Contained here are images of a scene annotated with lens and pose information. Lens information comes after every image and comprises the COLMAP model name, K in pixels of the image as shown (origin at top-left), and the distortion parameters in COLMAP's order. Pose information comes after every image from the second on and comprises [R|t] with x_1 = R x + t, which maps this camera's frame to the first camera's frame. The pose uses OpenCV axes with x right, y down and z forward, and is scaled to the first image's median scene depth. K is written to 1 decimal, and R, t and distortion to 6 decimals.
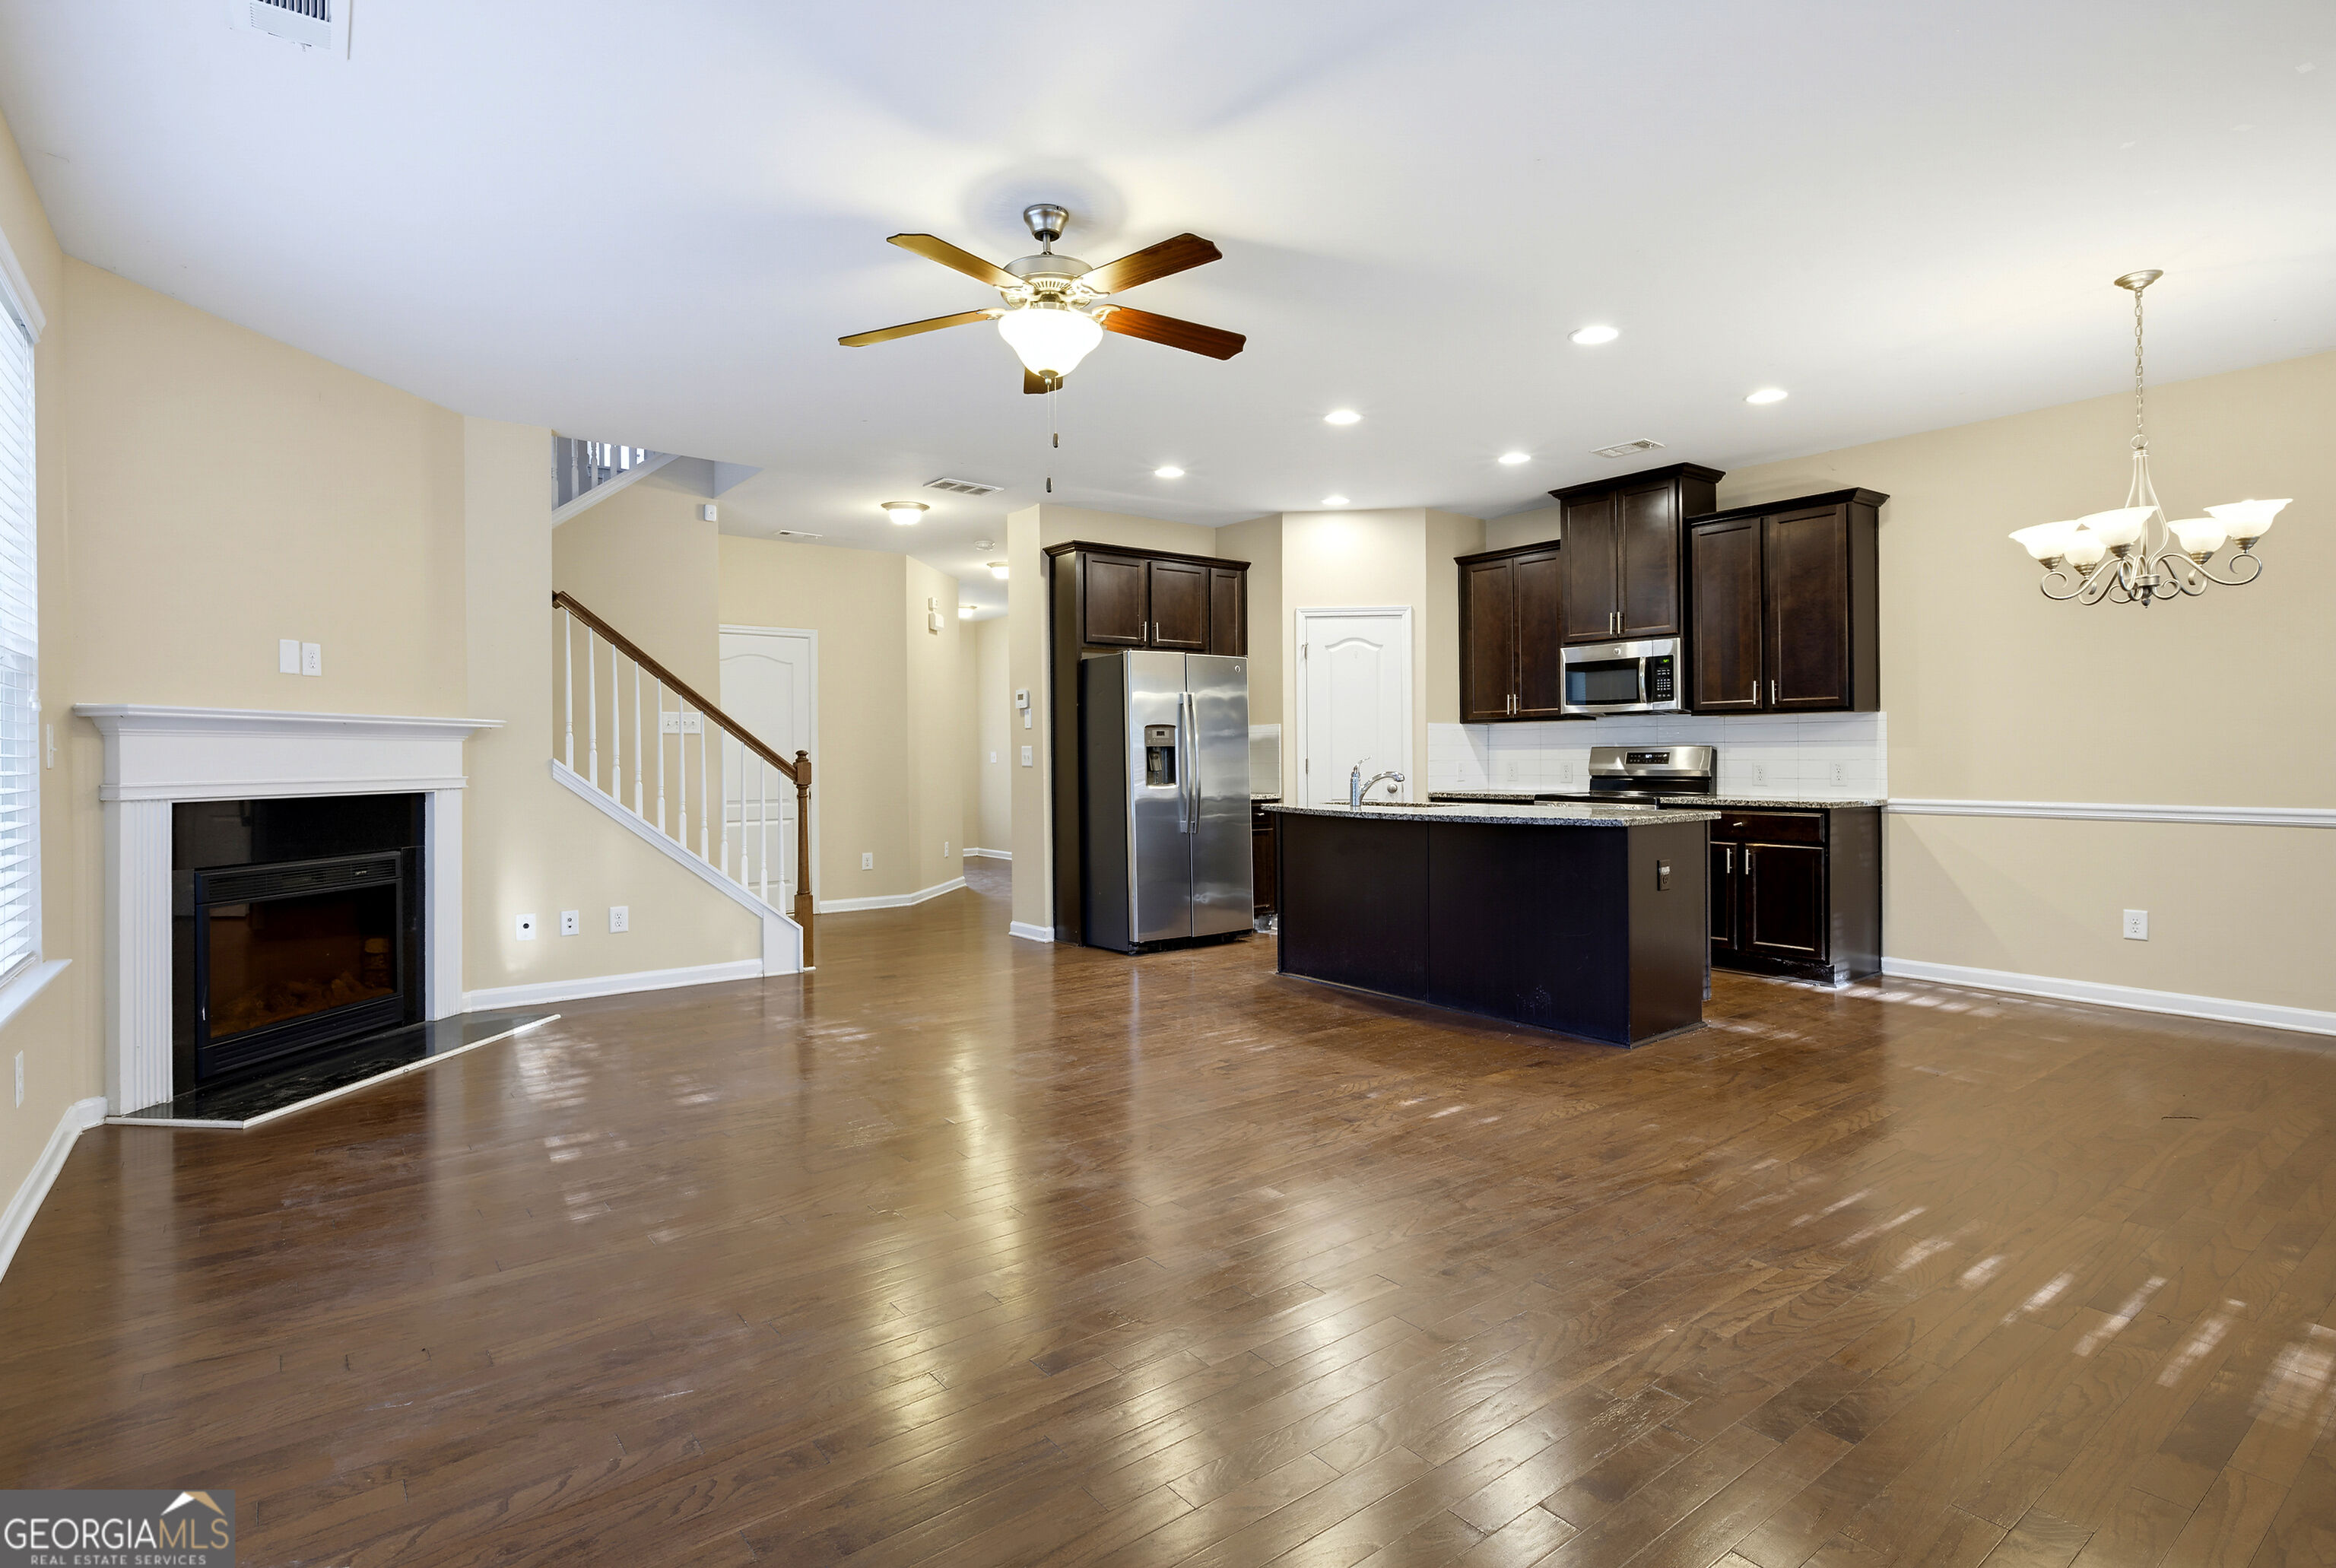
lens RADIAL K [[1153.5, 0, 1161.0], [0, 1153.5, 763.3], [0, 0, 1]] dist [0.003082, 0.000034]
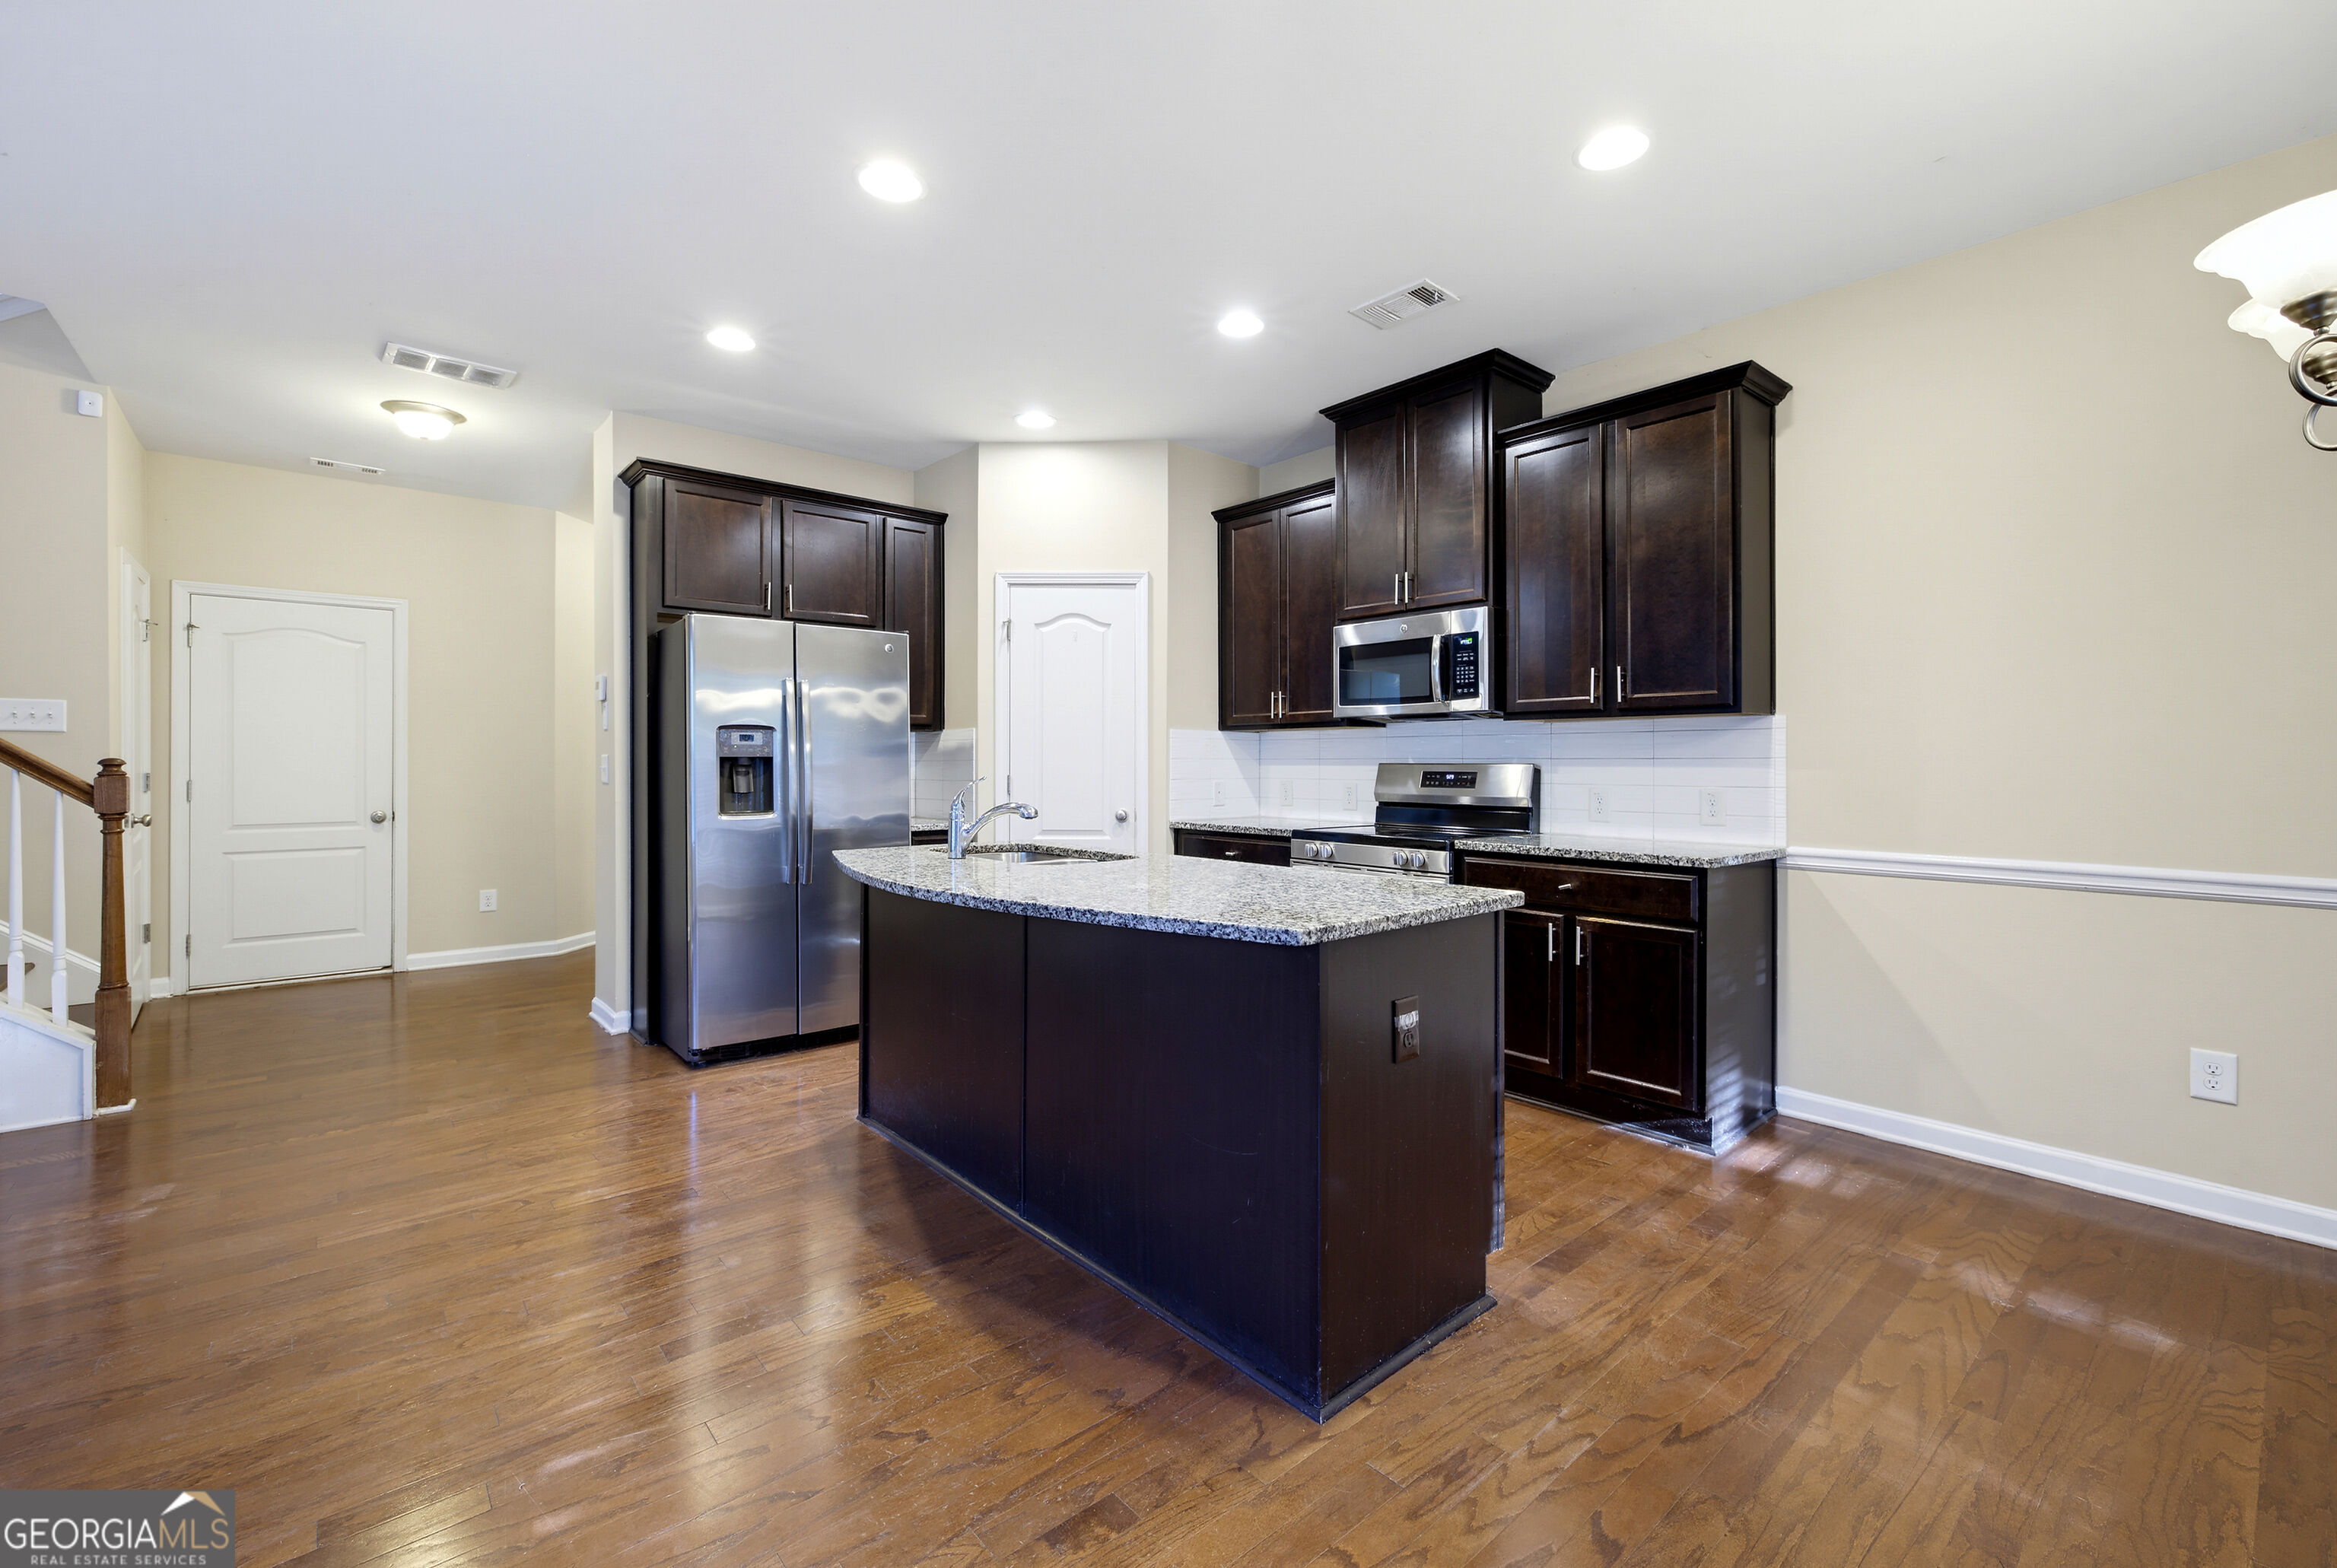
lens RADIAL K [[981.6, 0, 1169.6], [0, 981.6, 764.0], [0, 0, 1]] dist [0.009836, -0.004249]
pose [[0.998037, 0.008805, 0.062000, 0.228131], [-0.008467, 0.999948, -0.005719, -0.010071], [-0.062048, 0.005183, 0.998060, 0.433800]]
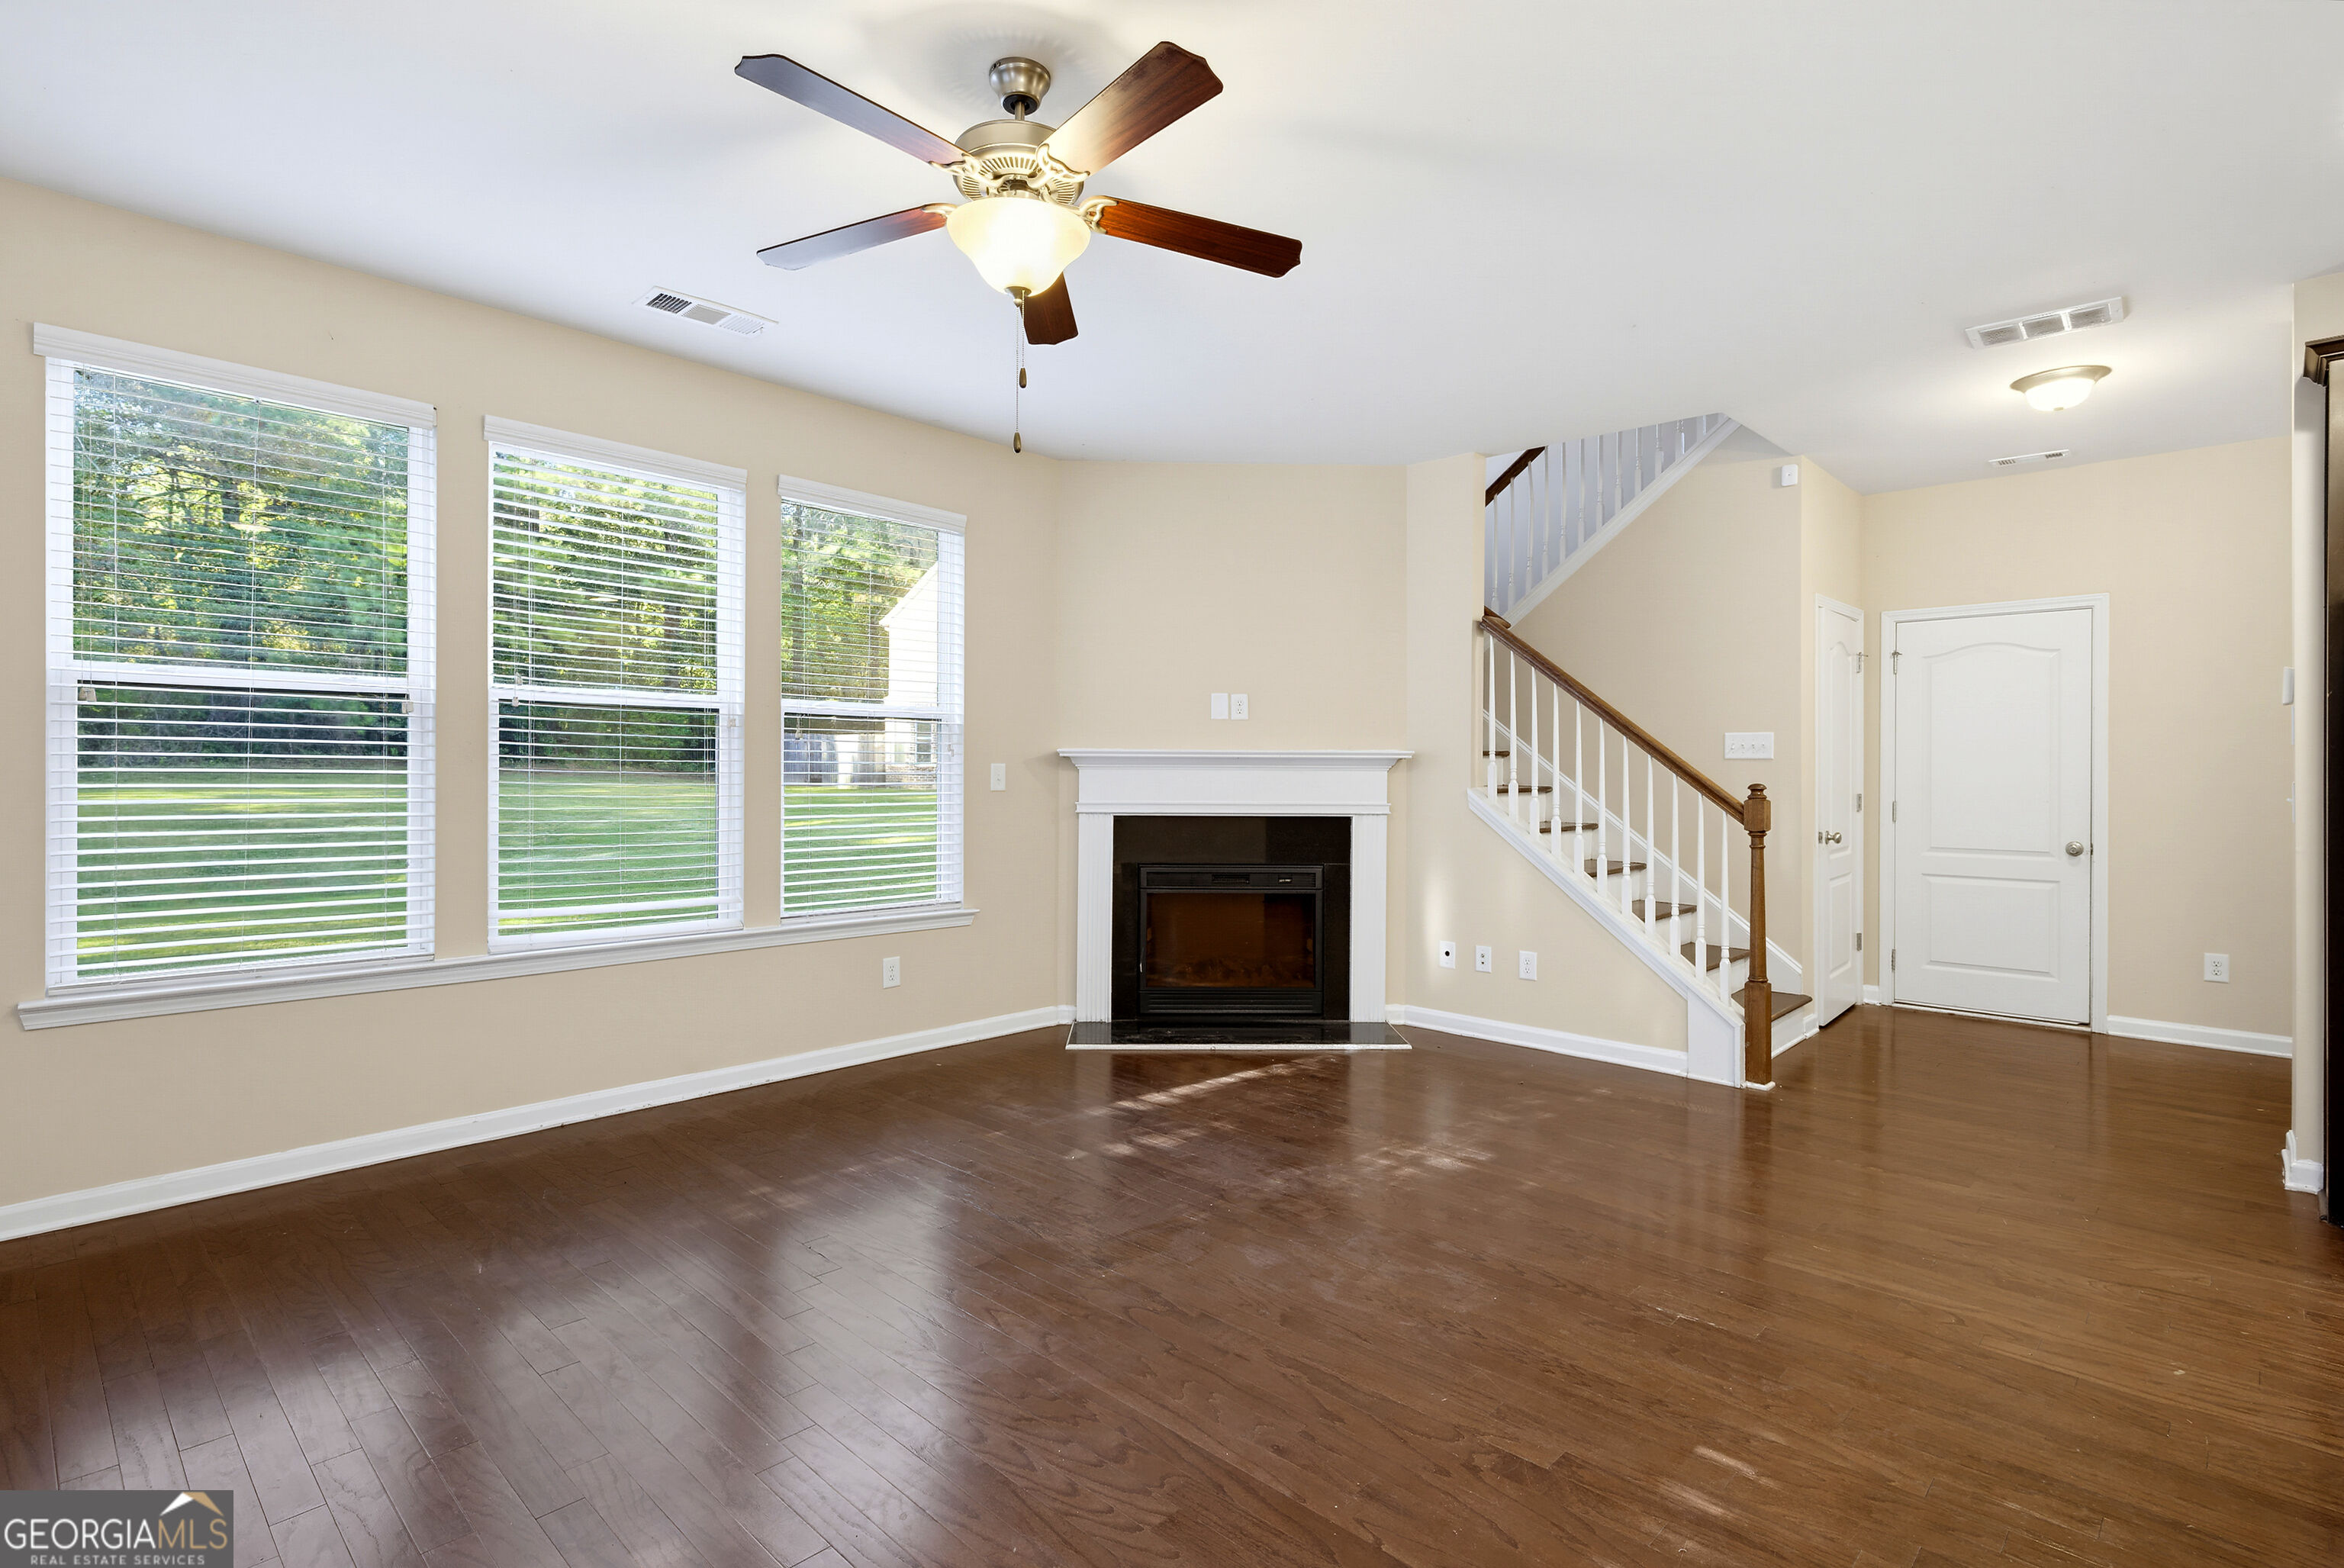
lens RADIAL K [[1139.5, 0, 1171.2], [0, 1139.5, 768.4], [0, 0, 1]] dist [0.004412, 0.000156]
pose [[0.157302, 0.009184, -0.987508, 0.342955], [-0.012224, 0.999898, 0.007352, -0.022067], [0.987475, 0.010915, 0.157398, 0.524541]]
